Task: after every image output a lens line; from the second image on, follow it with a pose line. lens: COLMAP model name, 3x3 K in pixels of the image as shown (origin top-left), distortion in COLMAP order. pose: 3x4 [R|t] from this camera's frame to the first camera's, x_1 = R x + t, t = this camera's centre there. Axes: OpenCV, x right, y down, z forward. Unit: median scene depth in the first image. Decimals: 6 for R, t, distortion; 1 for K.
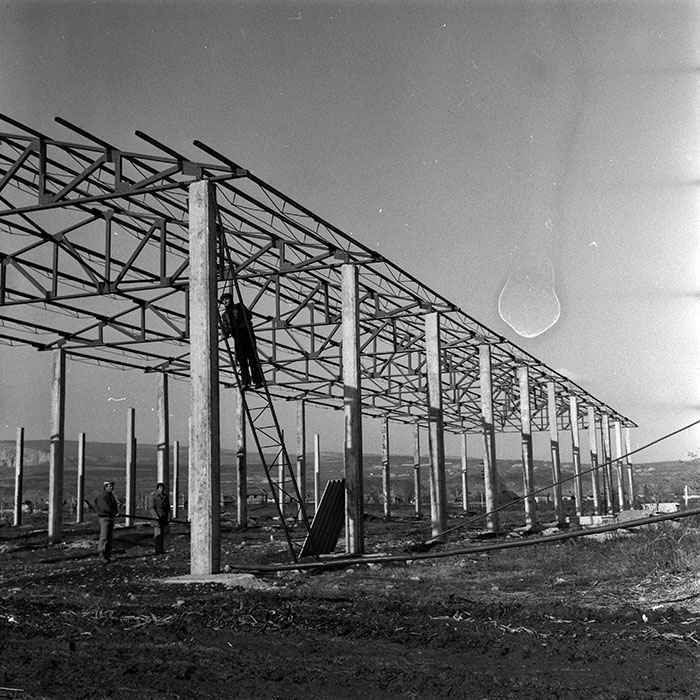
lens RADIAL K [[983.8, 0, 339.9], [0, 983.8, 365.7], [0, 0, 1]] dist [0.114420, -0.160130]
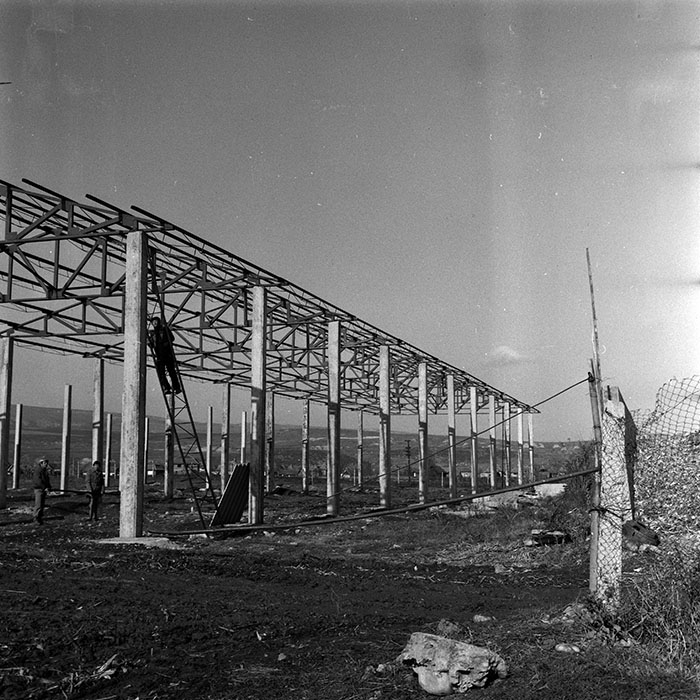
lens RADIAL K [[987.5, 0, 333.5], [0, 987.5, 355.2], [0, 0, 1]] dist [0.067800, -0.129807]
pose [[0.997915, 0.031405, 0.056384, 0.028103], [-0.032443, 0.999319, 0.017586, -0.034625], [-0.055793, -0.019378, 0.998254, -0.179531]]
